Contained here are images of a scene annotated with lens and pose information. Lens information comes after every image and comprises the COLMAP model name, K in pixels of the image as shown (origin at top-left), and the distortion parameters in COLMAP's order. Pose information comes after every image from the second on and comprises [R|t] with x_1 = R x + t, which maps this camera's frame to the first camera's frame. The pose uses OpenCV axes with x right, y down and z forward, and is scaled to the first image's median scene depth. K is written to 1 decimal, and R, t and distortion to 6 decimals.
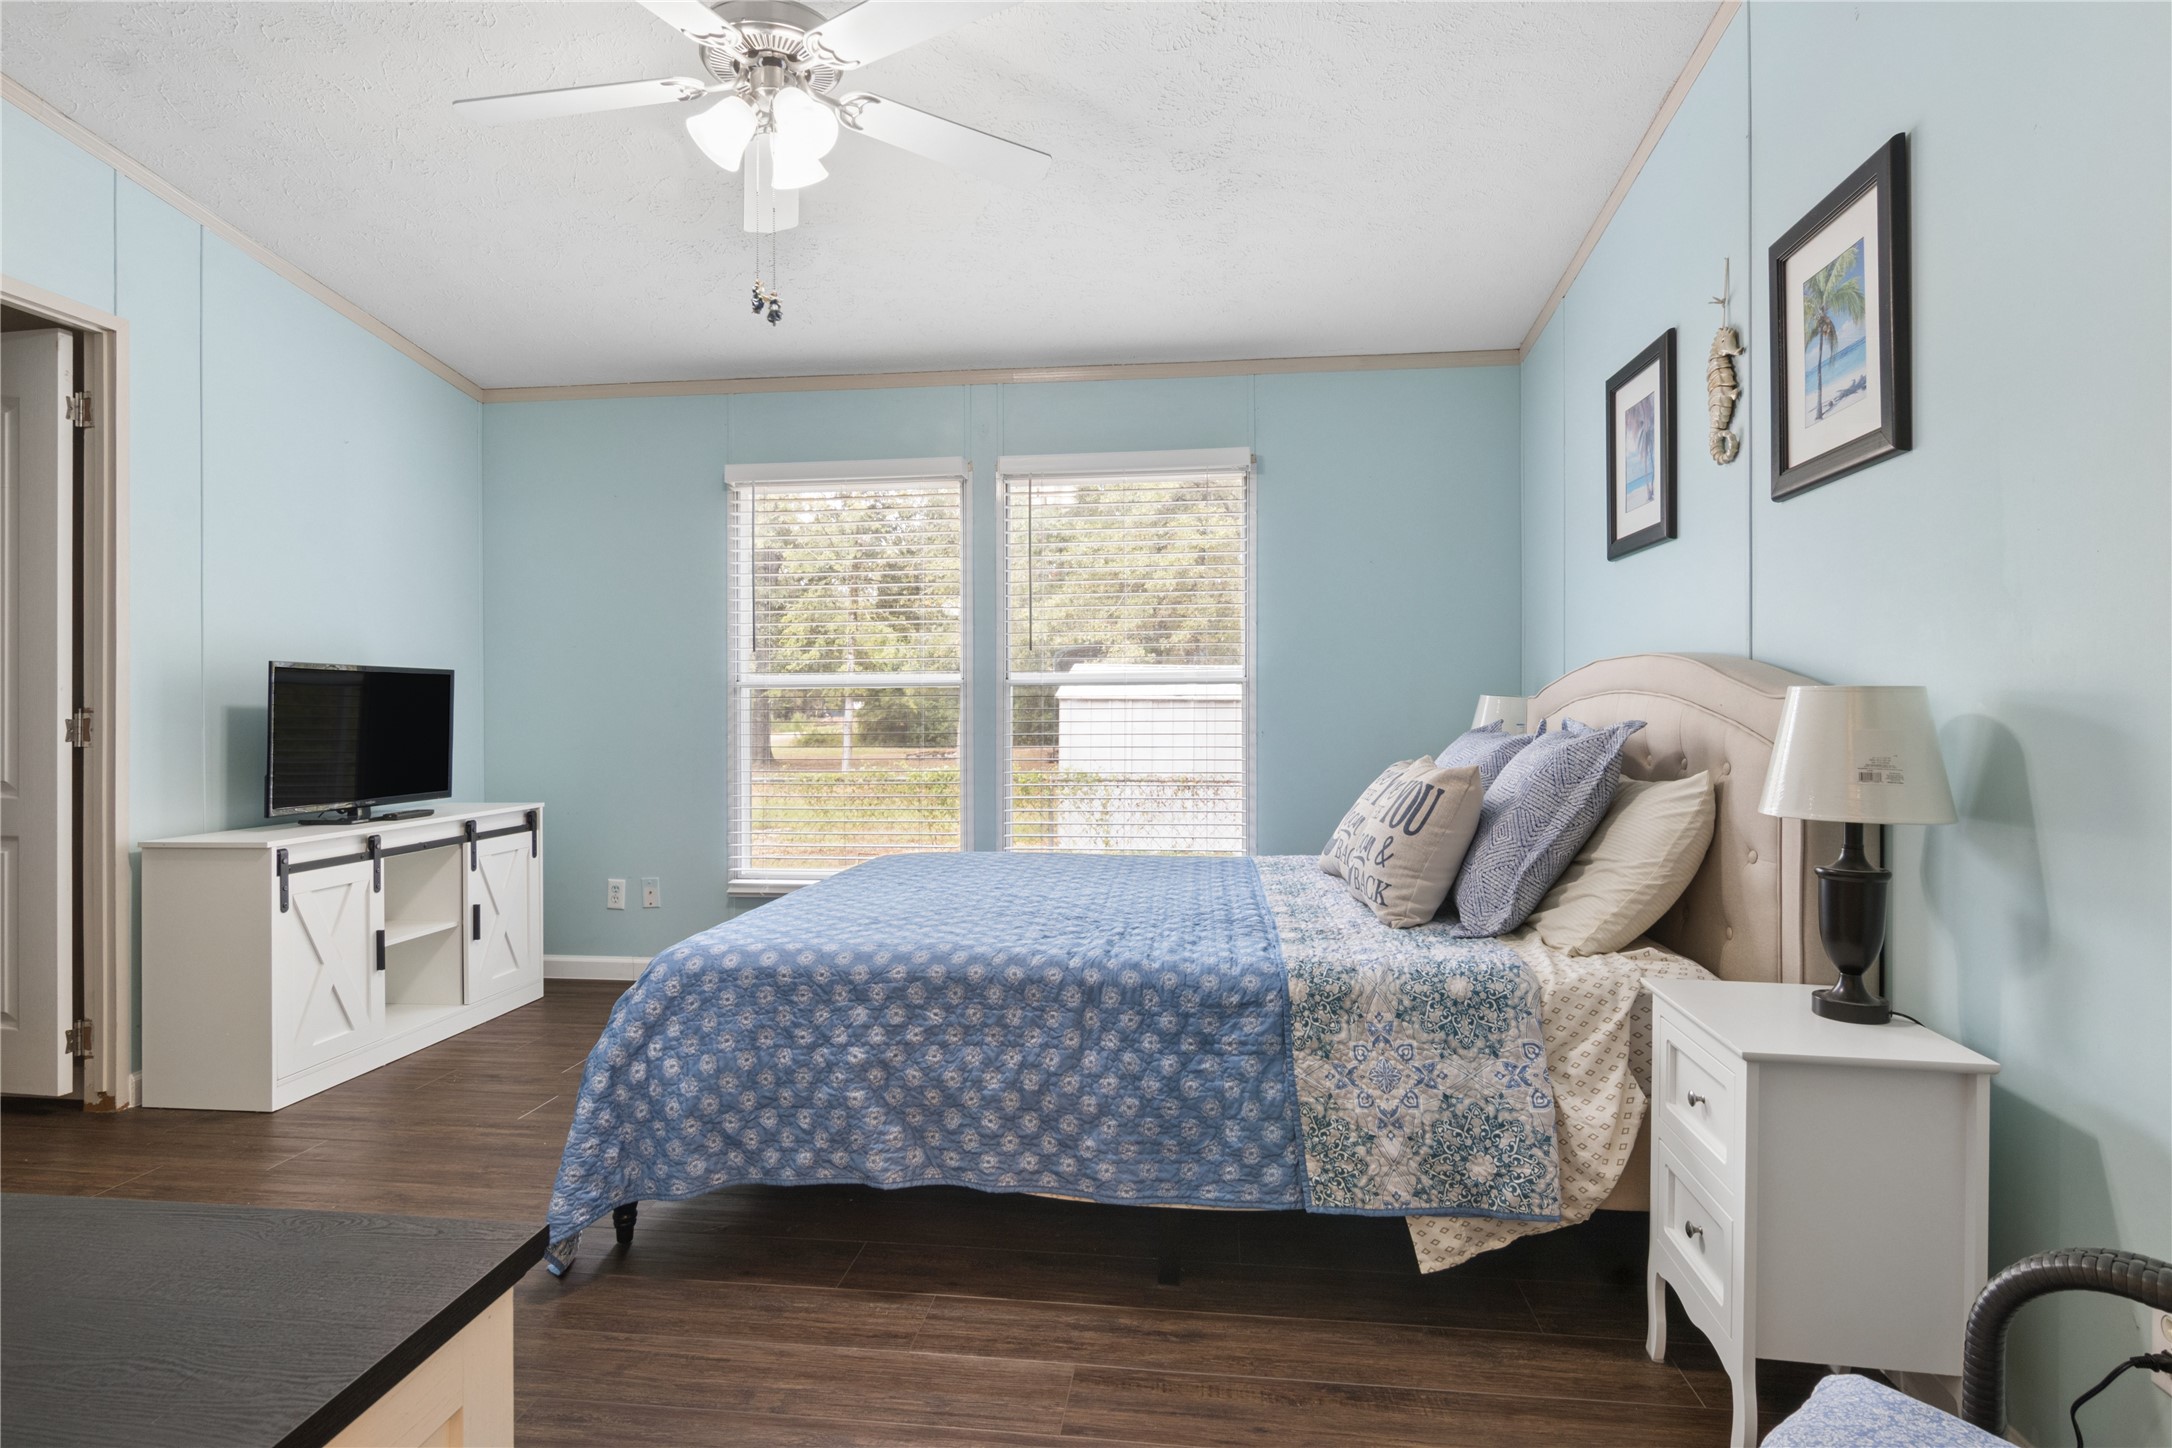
lens RADIAL K [[1108.4, 0, 1083.7], [0, 1108.4, 685.4], [0, 0, 1]] dist [-0.005558, 0.002783]
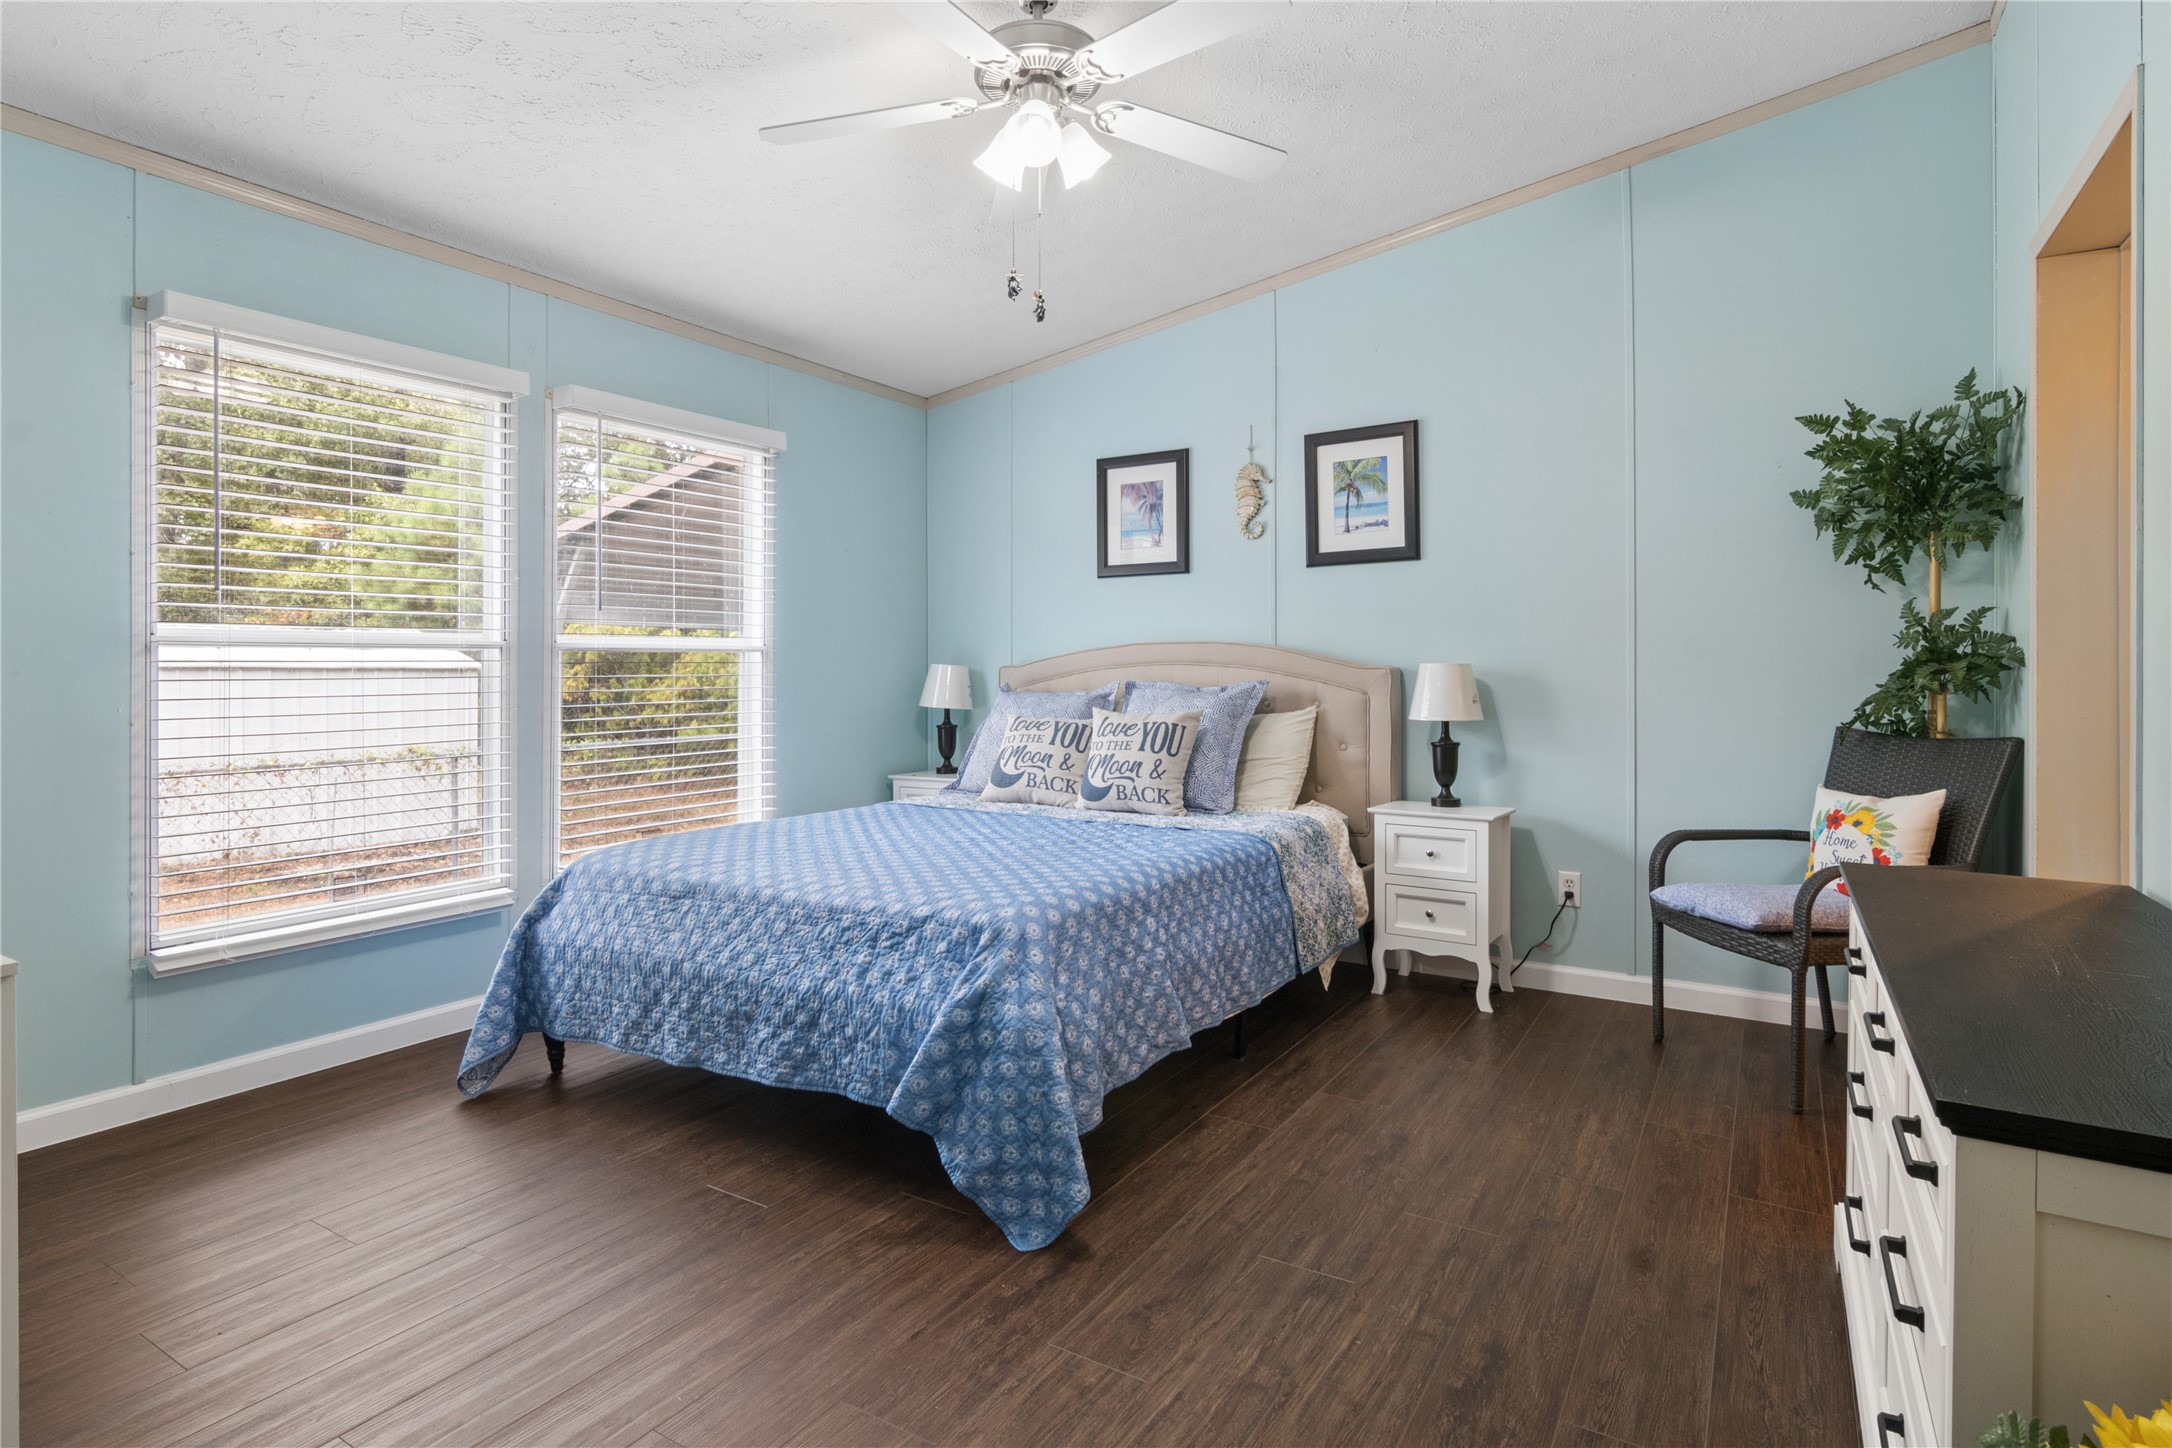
lens RADIAL K [[1120.6, 0, 1078.5], [0, 1120.6, 655.9], [0, 0, 1]] dist [-0.001849, -0.001041]
pose [[0.420200, 0.015332, 0.907302, -1.421562], [-0.013188, 0.999855, -0.010789, 0.017210], [-0.907336, -0.007432, 0.420342, 0.575301]]
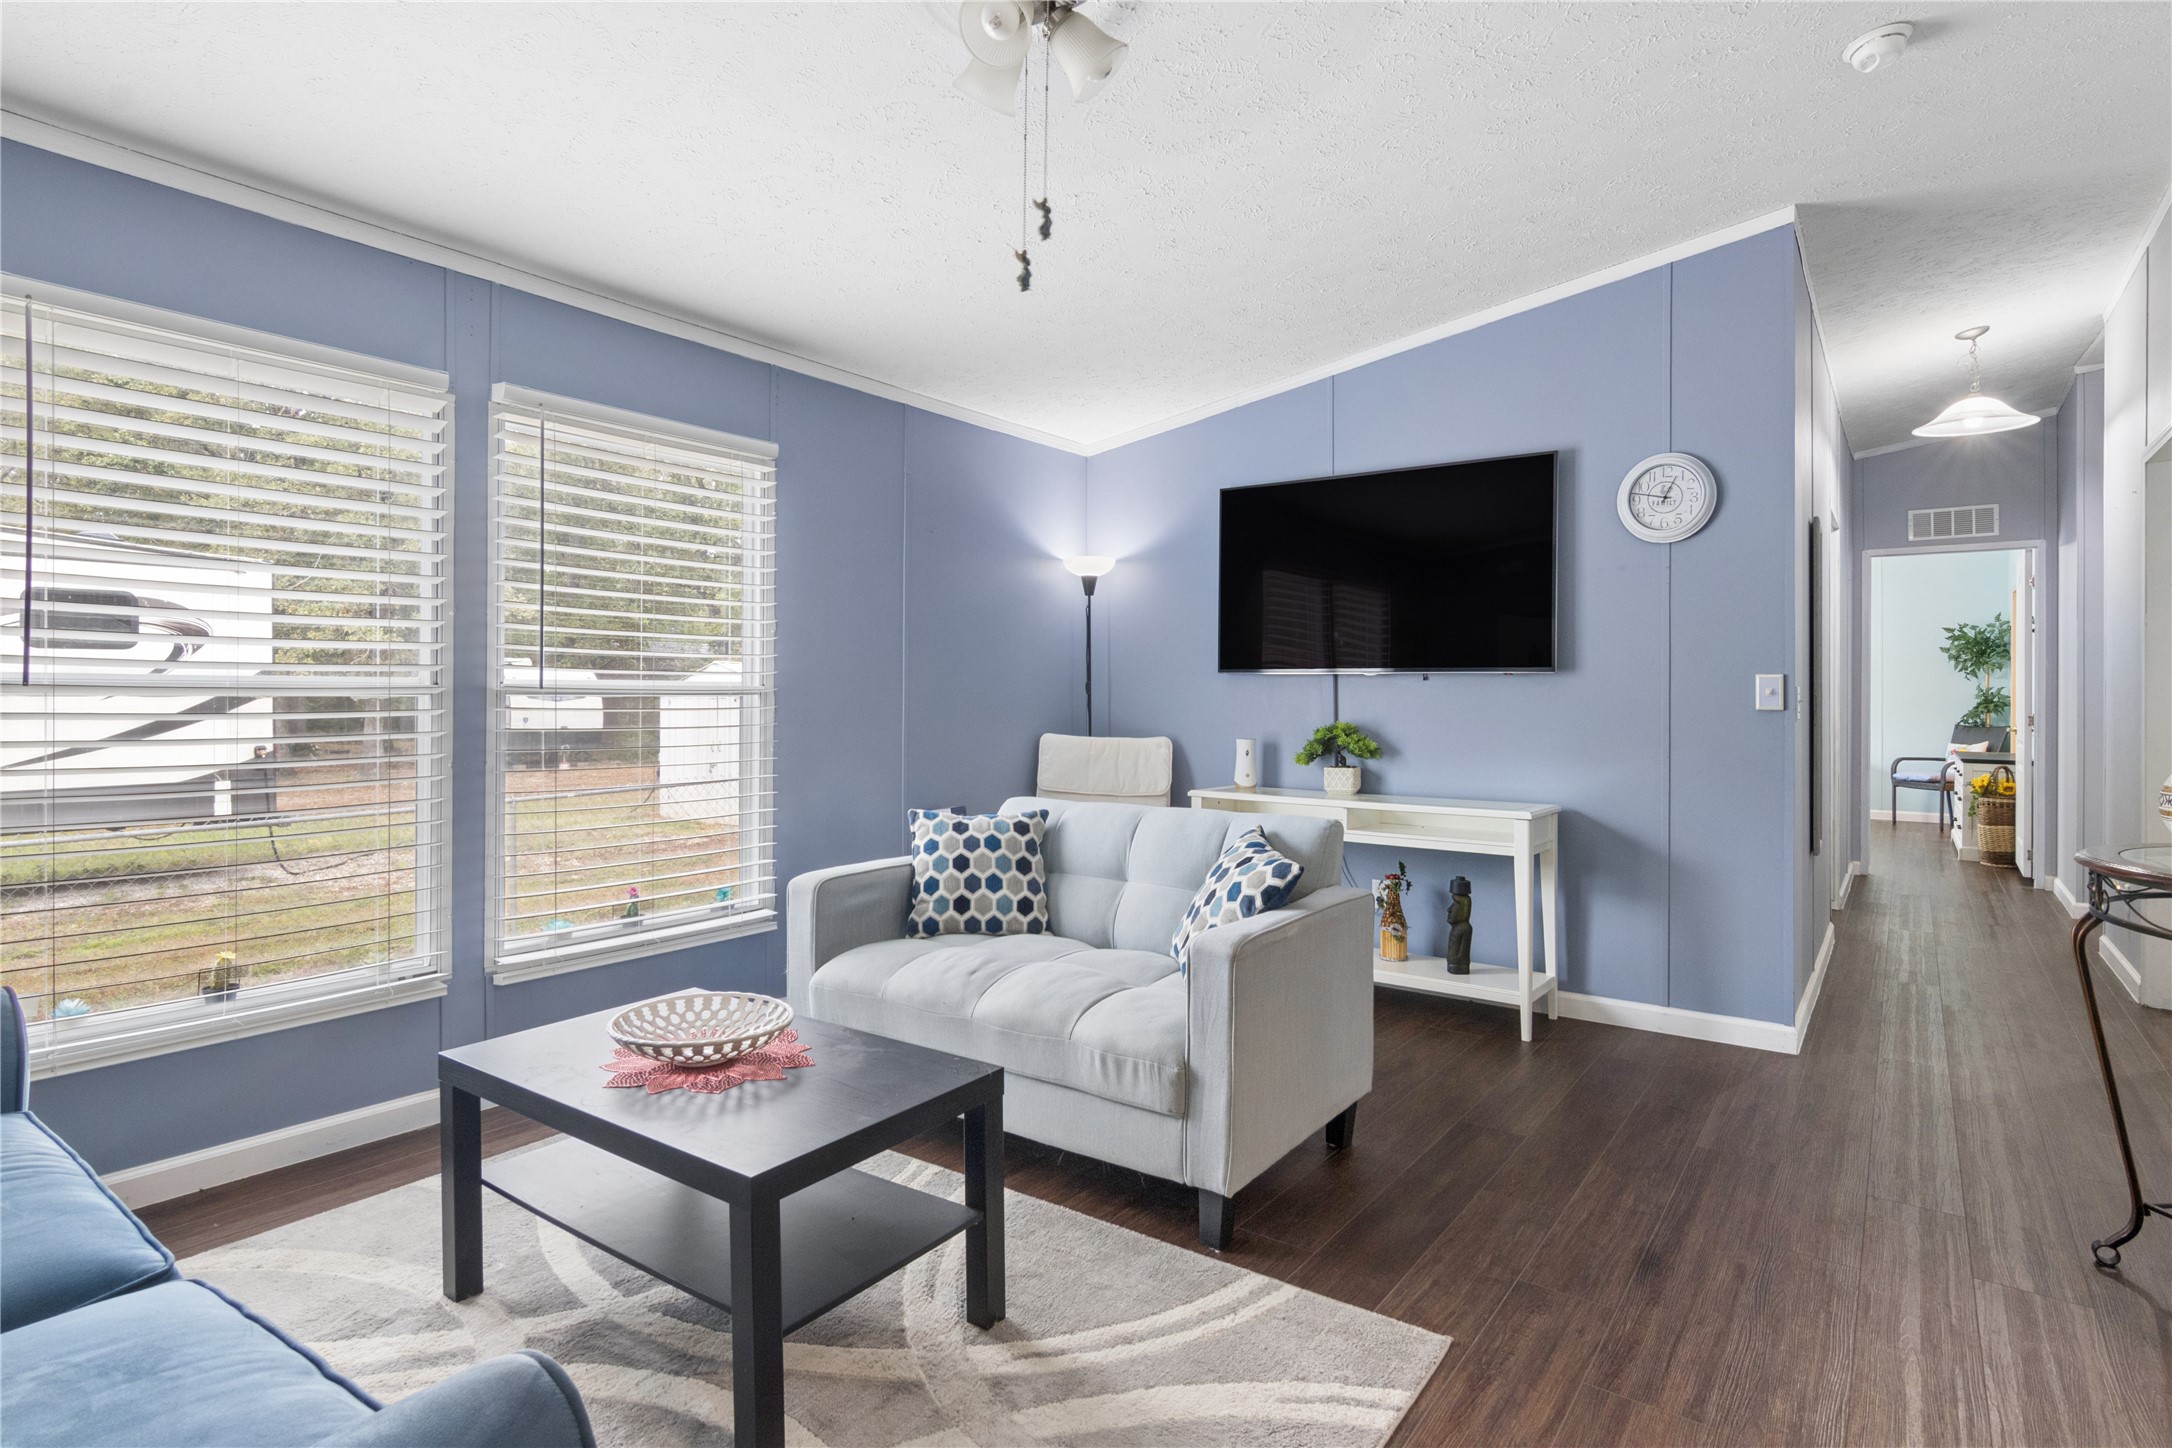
lens RADIAL K [[1124.3, 0, 1083.6], [0, 1124.3, 671.6], [0, 0, 1]] dist [-0.002985, 0.000120]
pose [[0.487431, 0.024196, 0.872826, -5.829850], [-0.022122, 0.999637, -0.015357, 0.016848], [-0.872881, -0.011823, 0.487789, 1.224667]]
